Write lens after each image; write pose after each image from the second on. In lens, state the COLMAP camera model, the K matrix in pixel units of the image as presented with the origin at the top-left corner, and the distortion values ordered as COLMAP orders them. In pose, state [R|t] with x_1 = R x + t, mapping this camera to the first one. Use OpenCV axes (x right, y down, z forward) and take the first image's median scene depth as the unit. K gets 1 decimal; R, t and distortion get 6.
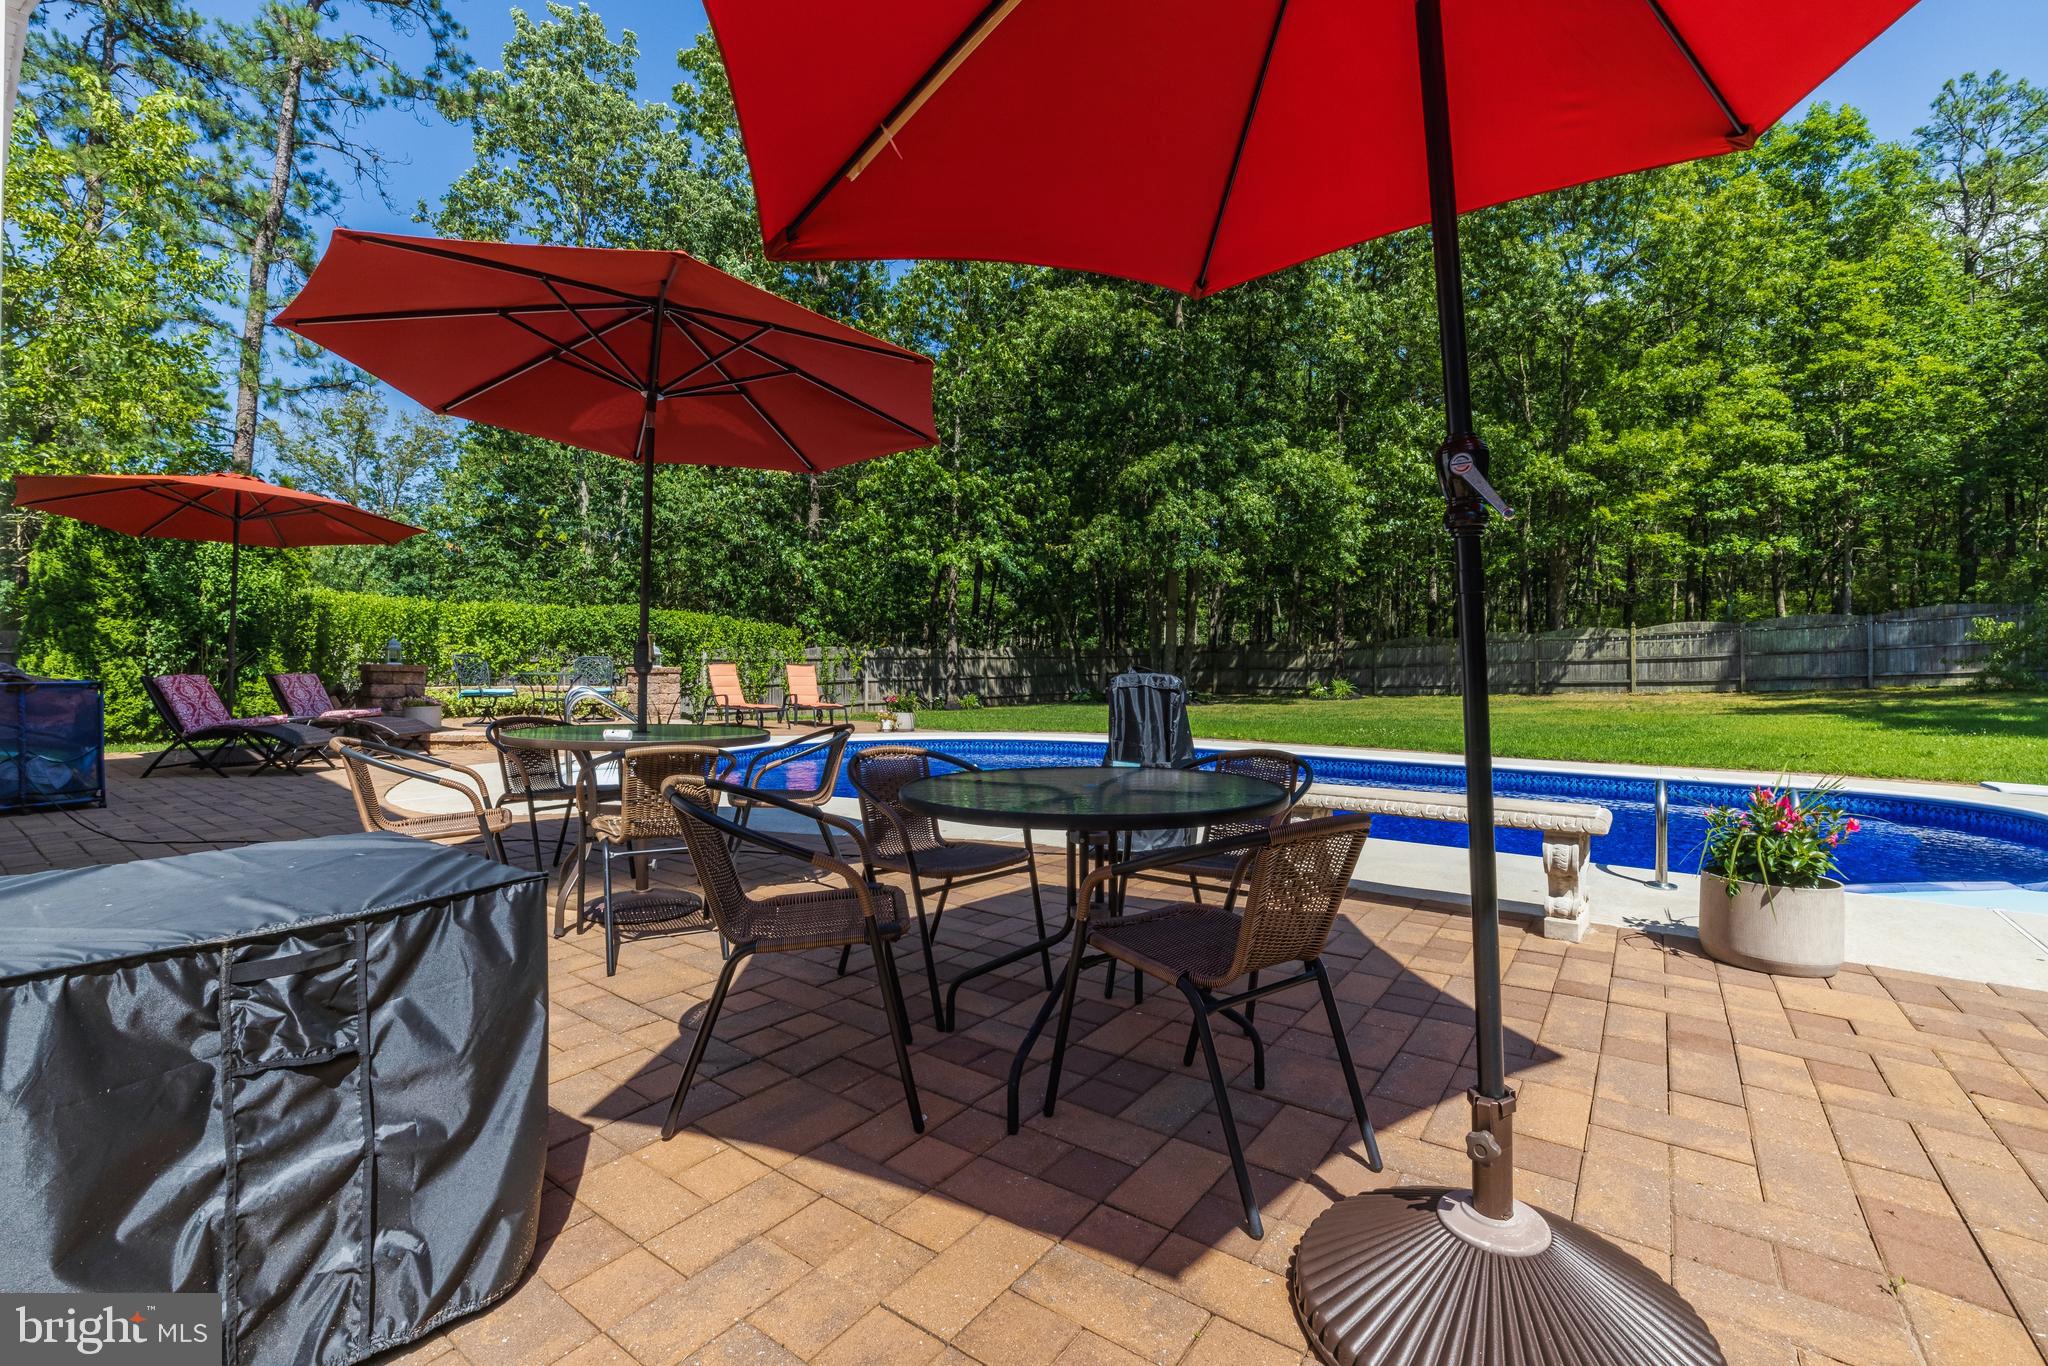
lens RADIAL K [[855.0, 0, 1021.0], [0, 855.0, 679.7], [0, 0, 1]] dist [0.004540, 0.000850]
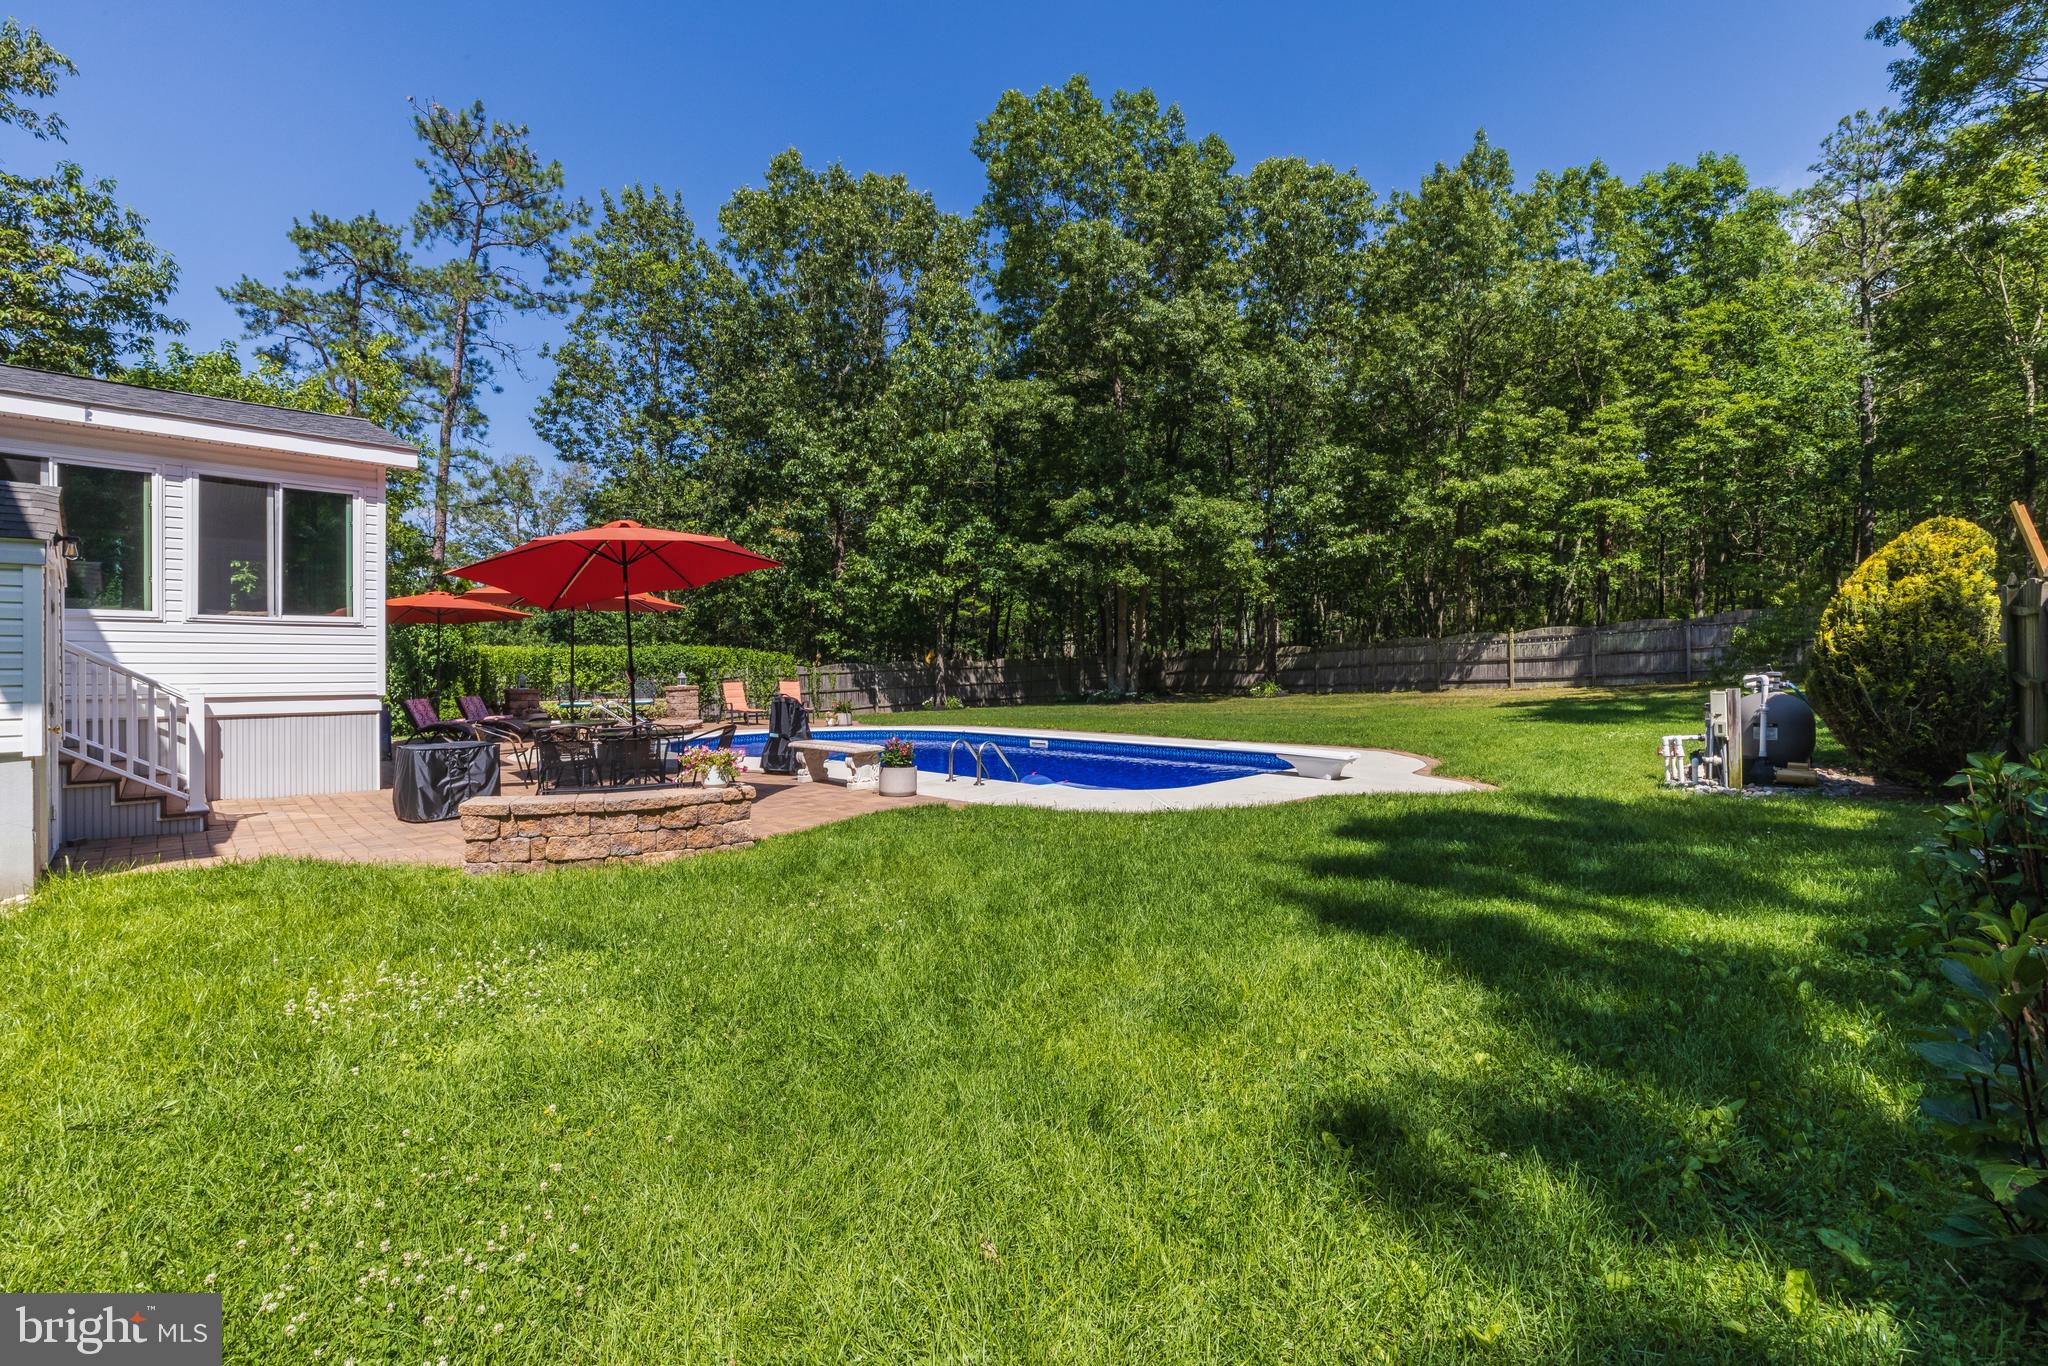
lens RADIAL K [[855.0, 0, 1027.7], [0, 855.0, 690.2], [0, 0, 1]] dist [0.004540, 0.000850]
pose [[0.990873, -0.015916, -0.133859, 0.345455], [0.017739, 0.999765, 0.012439, -0.013286], [0.133629, -0.014700, 0.990922, -0.389040]]
